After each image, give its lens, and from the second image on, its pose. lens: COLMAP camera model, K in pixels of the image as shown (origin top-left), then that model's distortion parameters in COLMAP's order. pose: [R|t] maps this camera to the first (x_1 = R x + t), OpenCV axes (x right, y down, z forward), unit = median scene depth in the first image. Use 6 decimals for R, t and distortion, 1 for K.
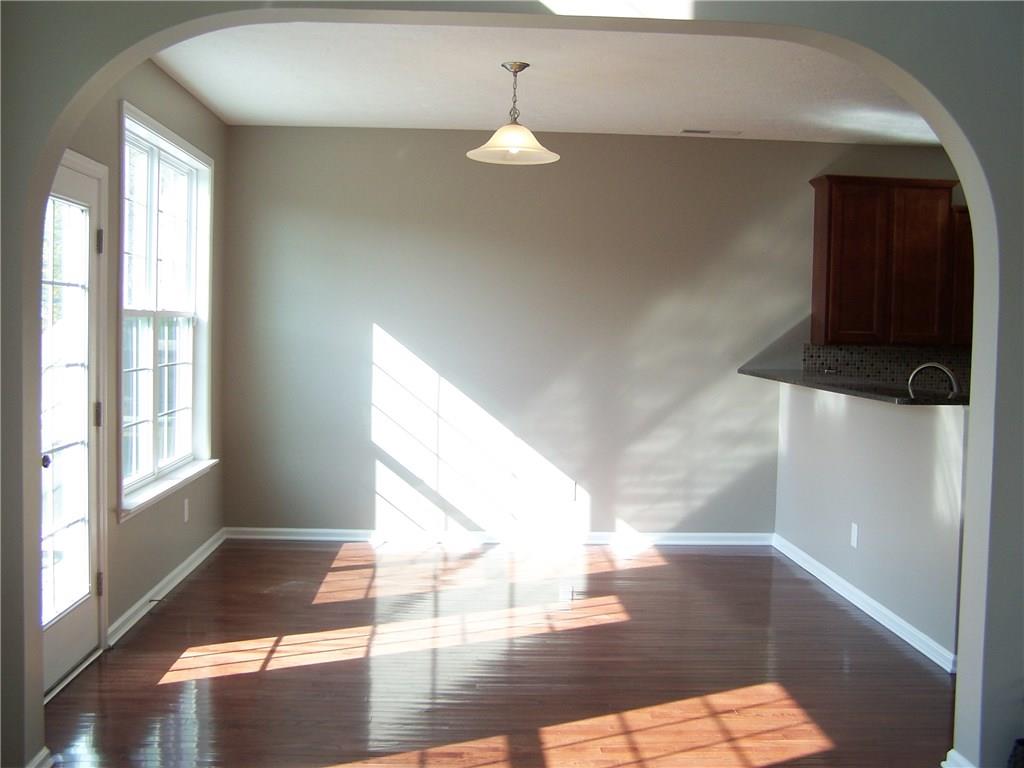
lens RADIAL K [[1157.8, 0, 498.2], [0, 1157.8, 379.6], [0, 0, 1]] dist [-0.193595, 0.330691]
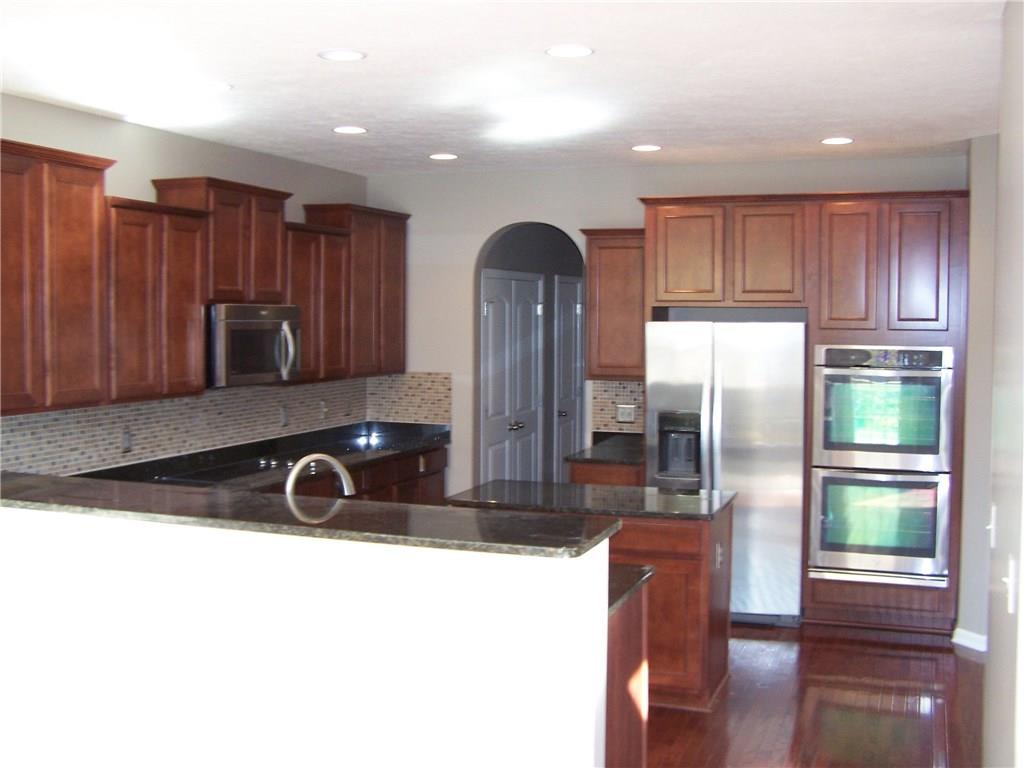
lens RADIAL K [[1136.6, 0, 512.0], [0, 1136.6, 384.0], [0, 0, 1]] dist [-0.398986, 0.682116]
pose [[0.380250, -0.073579, 0.921952, -0.115097], [0.050397, 0.996998, 0.058783, -0.067414], [-0.923510, 0.024111, 0.382817, 0.526119]]
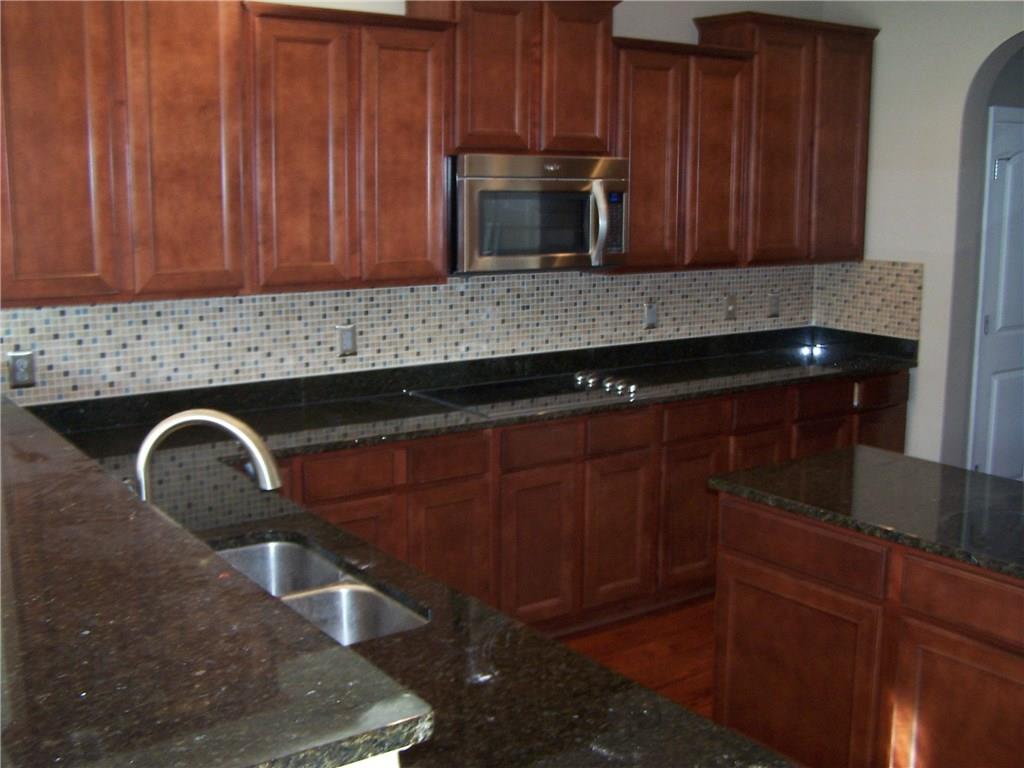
lens RADIAL K [[1157.8, 0, 498.2], [0, 1157.8, 379.6], [0, 0, 1]] dist [-0.193595, 0.330691]
pose [[0.843088, -0.108675, 0.526680, 0.219765], [0.041699, 0.989631, 0.137450, -0.055981], [-0.536156, -0.093921, 0.838878, 0.519235]]
